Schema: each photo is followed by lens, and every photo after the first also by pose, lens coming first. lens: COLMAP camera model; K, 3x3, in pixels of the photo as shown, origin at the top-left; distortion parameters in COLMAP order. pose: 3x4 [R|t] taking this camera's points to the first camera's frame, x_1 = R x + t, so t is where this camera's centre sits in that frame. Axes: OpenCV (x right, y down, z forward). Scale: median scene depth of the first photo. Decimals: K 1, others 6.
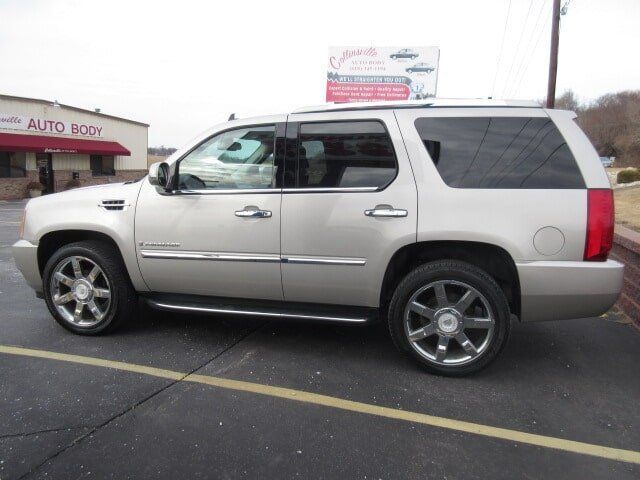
lens RADIAL K [[483.6, 0, 320.0], [0, 483.6, 240.0], [0, 0, 1]] dist [-0.002208, 0.000571]
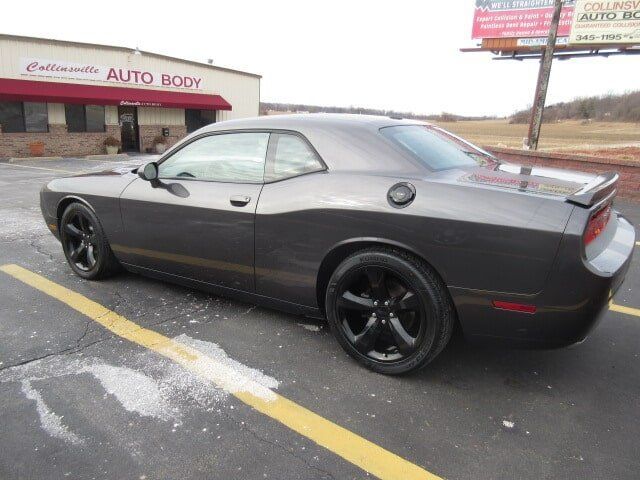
lens RADIAL K [[483.6, 0, 320.0], [0, 483.6, 240.0], [0, 0, 1]] dist [-0.002208, 0.000571]
pose [[0.931508, 0.086661, -0.353246, 0.116577], [-0.058942, 0.994330, 0.088508, -0.026747], [0.358913, -0.061625, 0.931334, 0.234691]]
